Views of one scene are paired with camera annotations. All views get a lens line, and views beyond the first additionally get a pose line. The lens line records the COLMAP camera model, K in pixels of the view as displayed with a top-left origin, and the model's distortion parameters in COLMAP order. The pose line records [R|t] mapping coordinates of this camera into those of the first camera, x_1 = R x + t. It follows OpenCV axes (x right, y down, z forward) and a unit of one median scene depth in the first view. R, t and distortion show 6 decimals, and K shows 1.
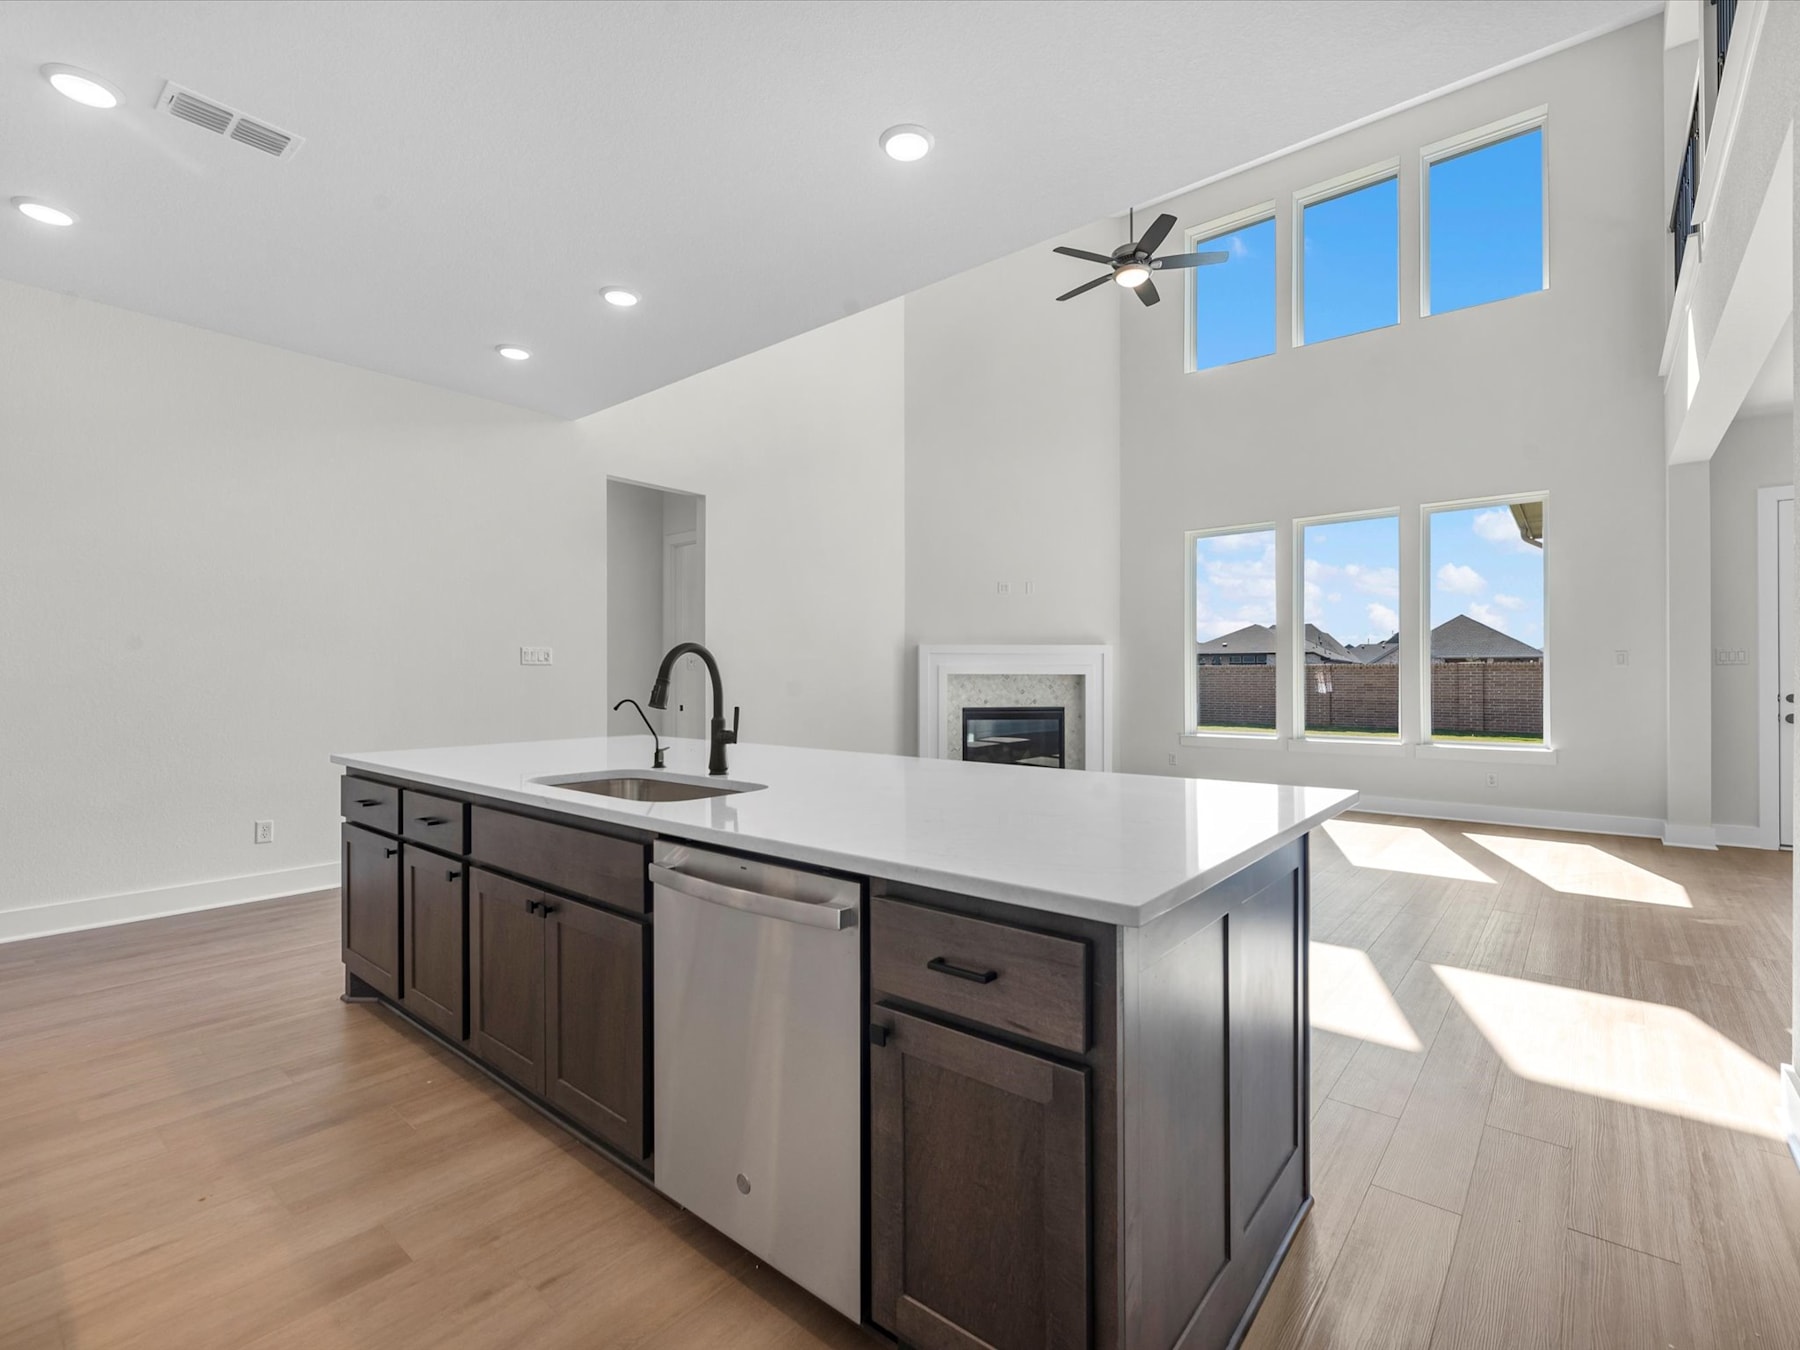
lens RADIAL K [[823.2, 0, 897.6], [0, 823.2, 677.4], [0, 0, 1]] dist [-0.004782, 0.000244]
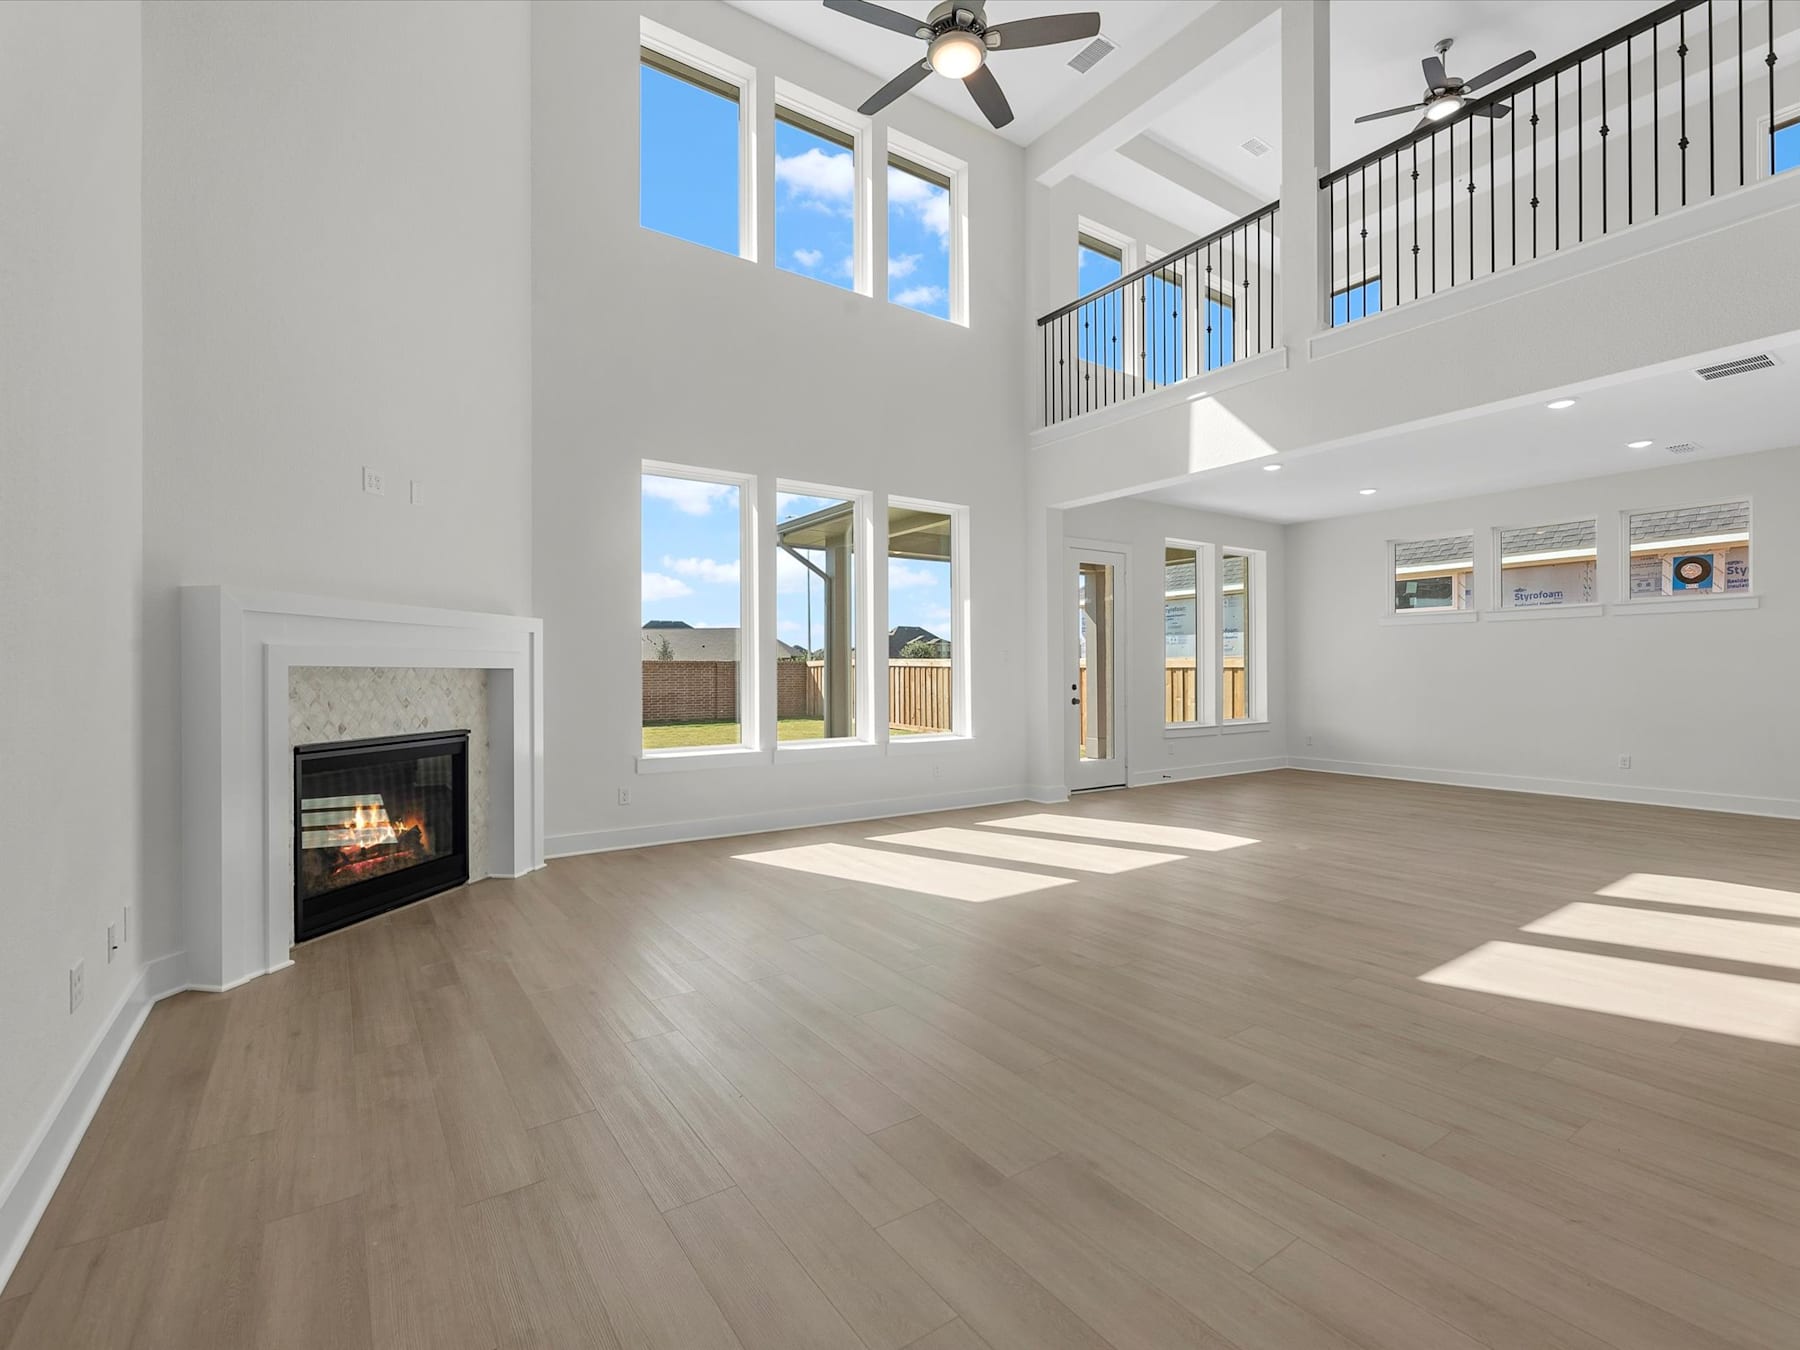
lens RADIAL K [[823.2, 0, 901.7], [0, 823.2, 673.5], [0, 0, 1]] dist [-0.004782, 0.000244]
pose [[0.255505, -0.003114, 0.966803, -0.243522], [-0.000950, 0.999994, 0.003472, -0.002249], [-0.966807, -0.001805, 0.255500, 0.592572]]
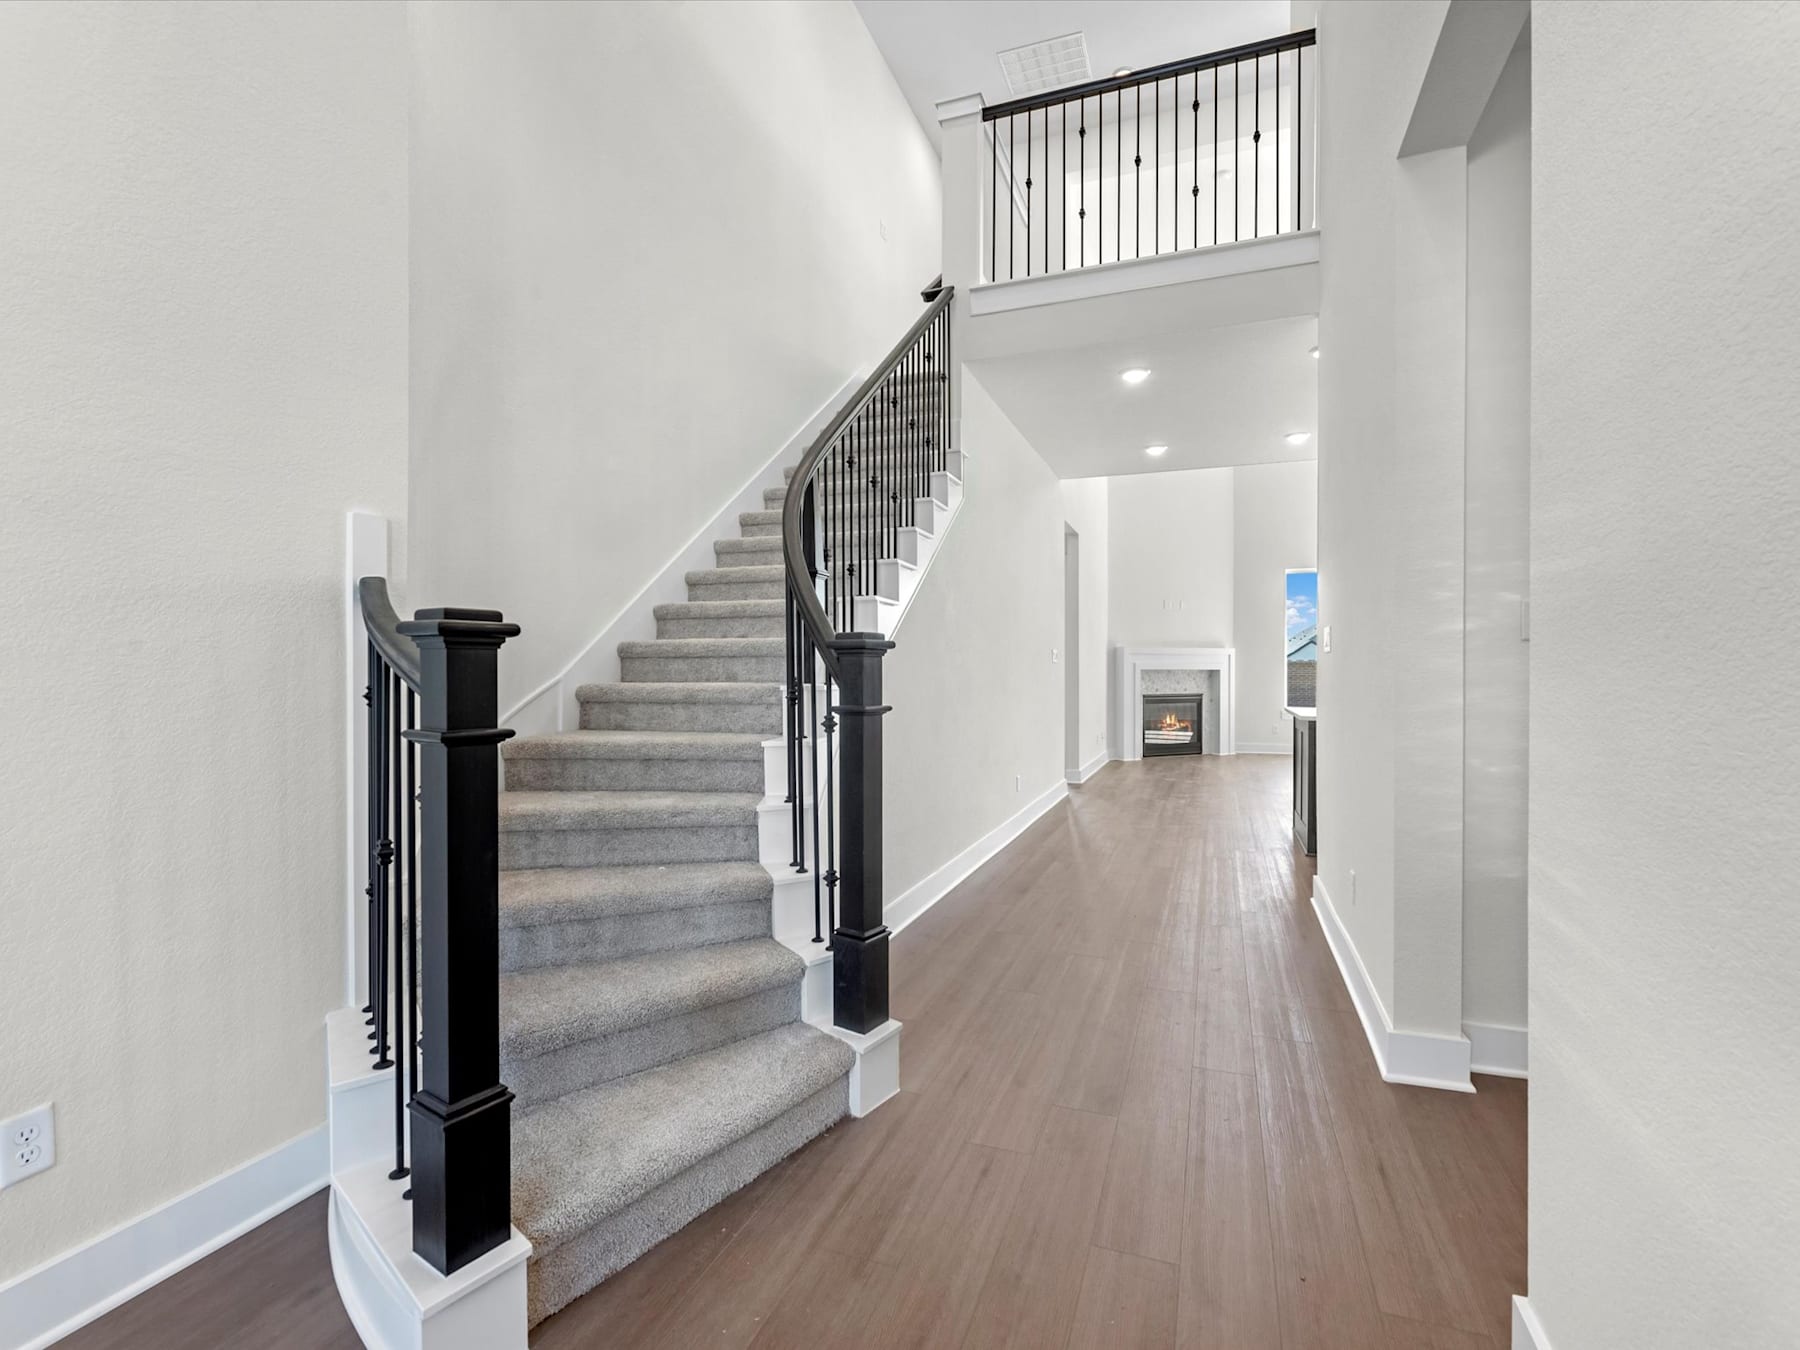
lens RADIAL K [[823.2, 0, 906.9], [0, 823.2, 675.0], [0, 0, 1]] dist [-0.004782, 0.000244]
pose [[0.936683, -0.001303, 0.350175, -0.736612], [-0.003527, 0.999907, 0.013154, -0.011393], [-0.350160, -0.013556, 0.936592, -0.105889]]
